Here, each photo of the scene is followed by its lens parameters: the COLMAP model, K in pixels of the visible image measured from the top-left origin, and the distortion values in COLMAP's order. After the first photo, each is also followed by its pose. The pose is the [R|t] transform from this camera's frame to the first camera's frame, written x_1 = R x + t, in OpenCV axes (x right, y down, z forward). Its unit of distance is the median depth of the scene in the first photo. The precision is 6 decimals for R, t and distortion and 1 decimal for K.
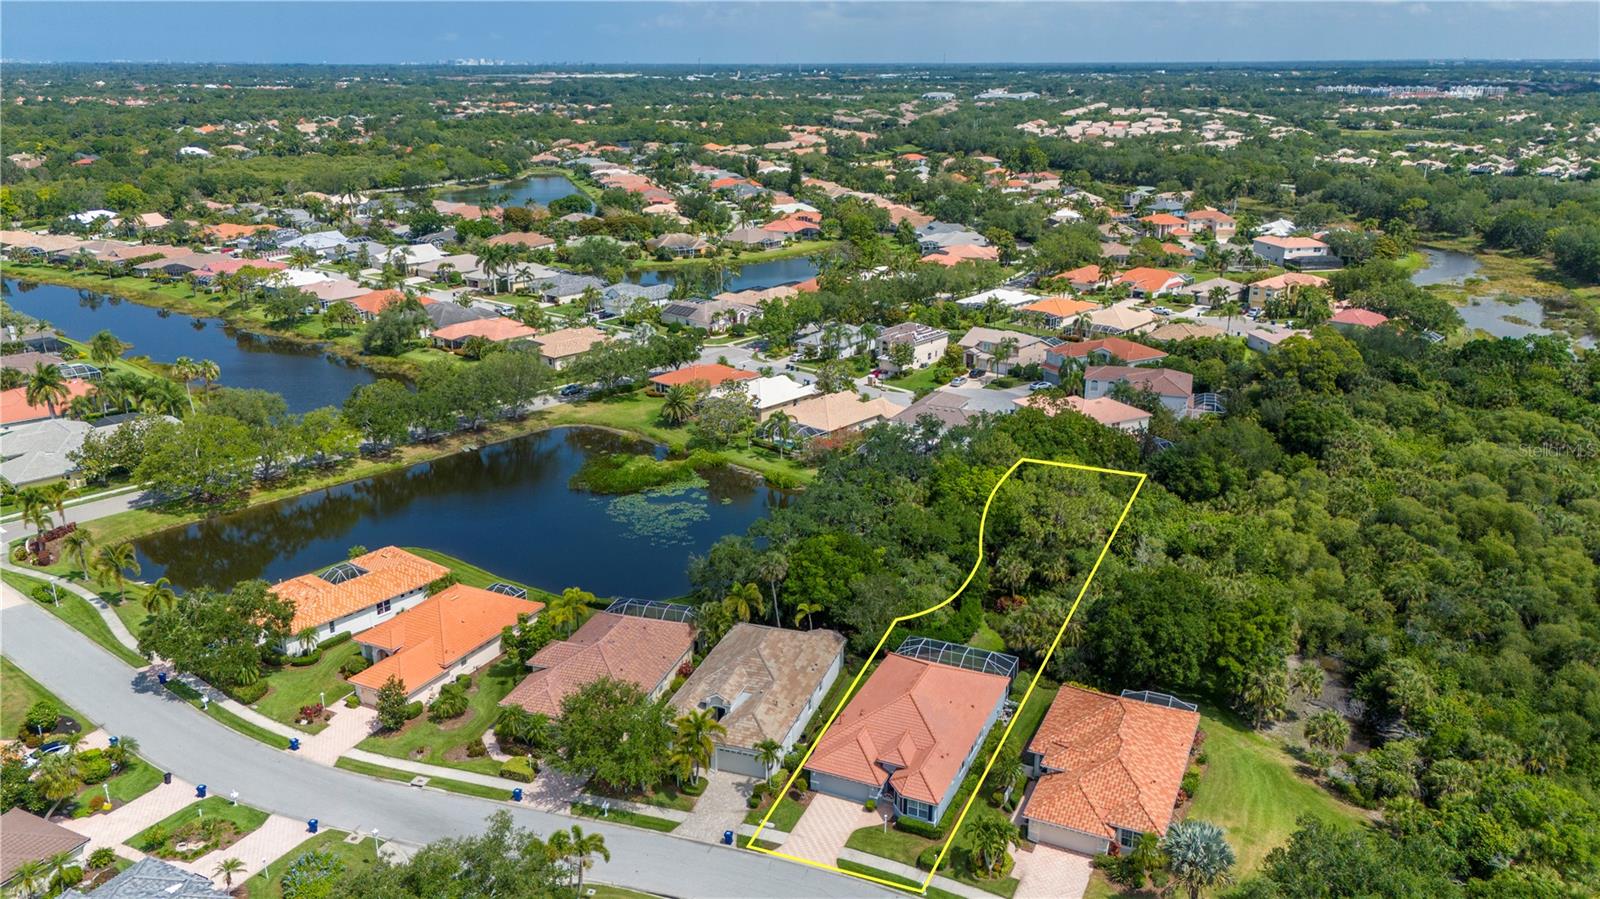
lens RADIAL K [[1190.6, 0, 800.0], [0, 1190.6, 449.5], [0, 0, 1]] dist [0.094145, -0.116020]
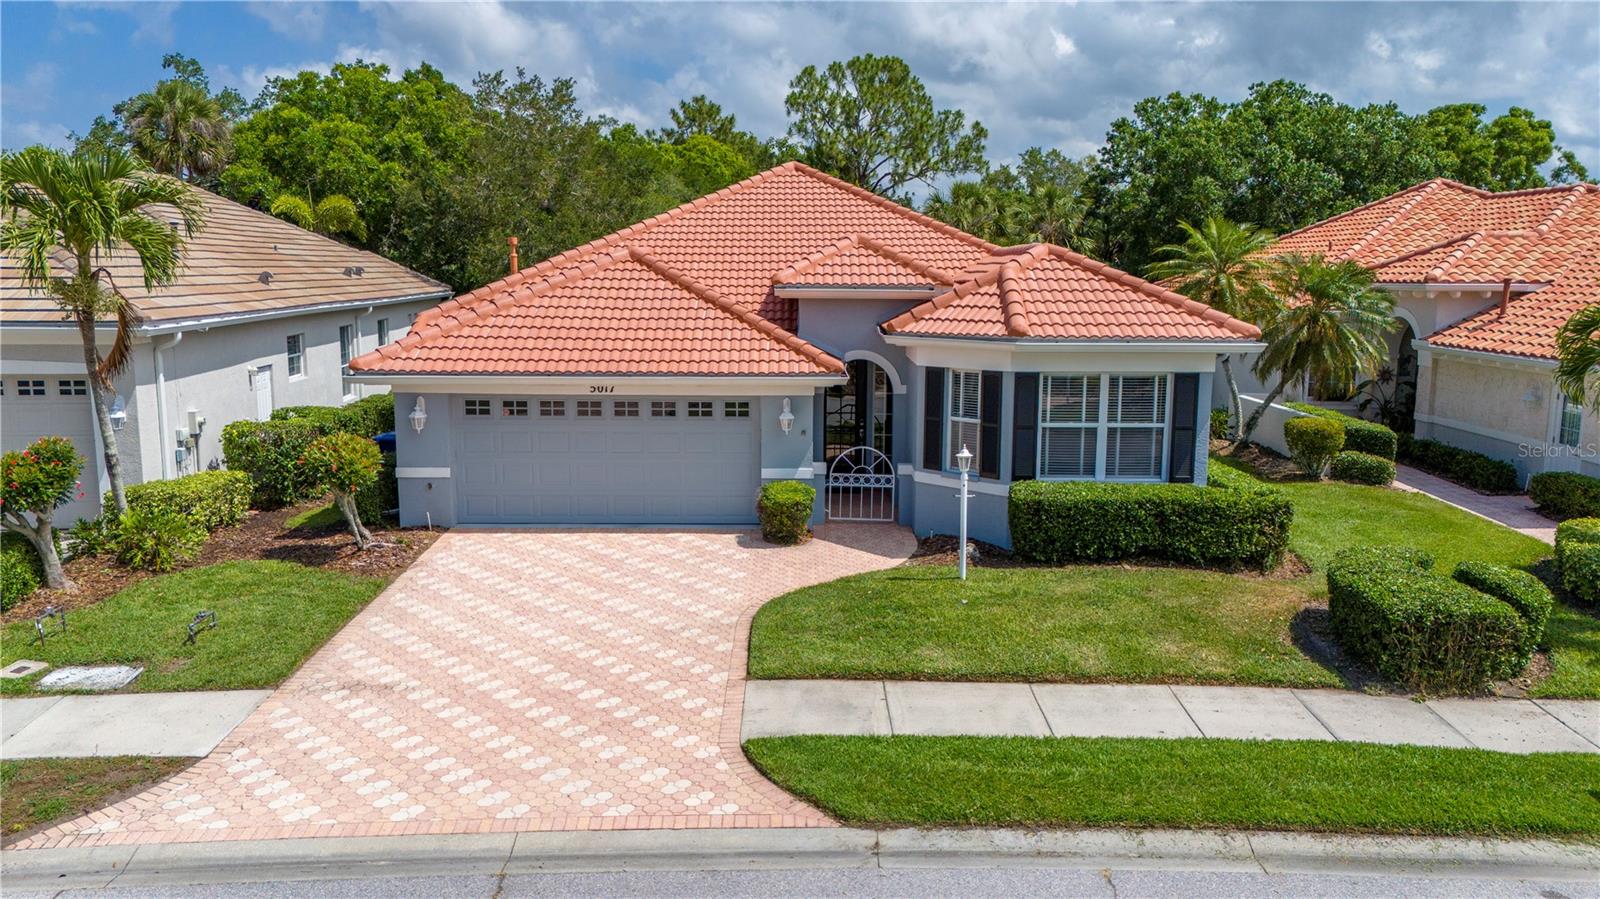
lens RADIAL K [[1171.6, 0, 802.0], [0, 1171.6, 451.9], [0, 0, 1]] dist [0.073515, -0.062292]
pose [[0.910884, -0.057541, 0.408631, -0.007749], [0.121513, 0.983728, -0.132342, 0.308165], [-0.394367, 0.170202, 0.903054, 0.837285]]
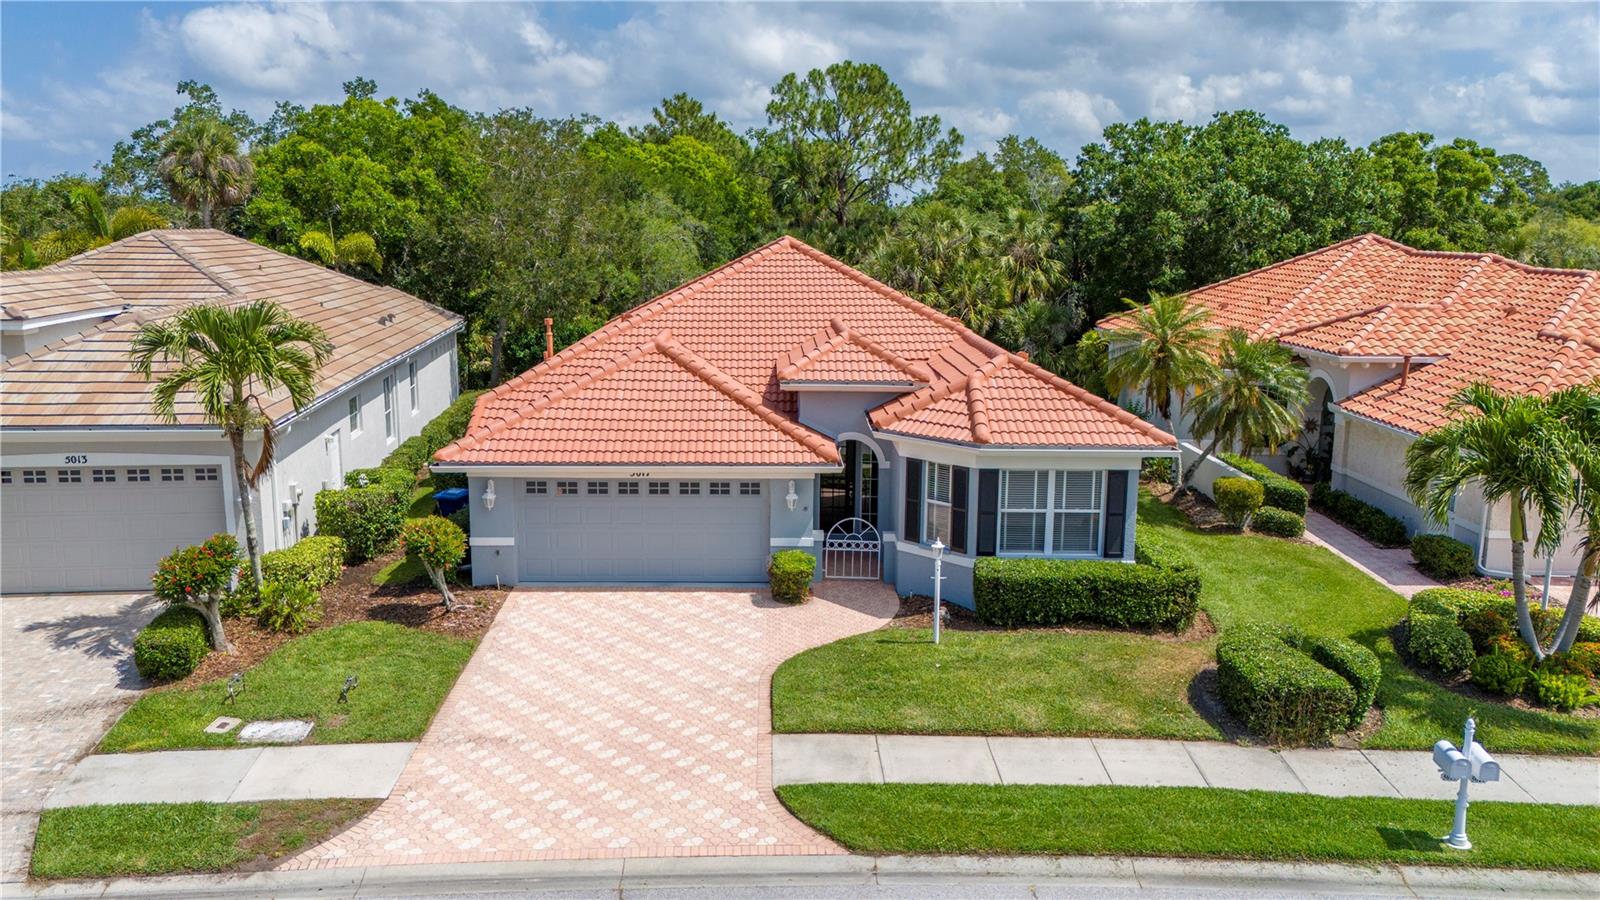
lens RADIAL K [[1207.8, 0, 780.2], [0, 1207.8, 443.4], [0, 0, 1]] dist [0.070156, -0.053743]
pose [[0.908560, -0.066431, 0.412438, -0.028914], [0.120712, 0.986909, -0.106958, 0.293562], [-0.399934, 0.146964, 0.904685, 0.798011]]
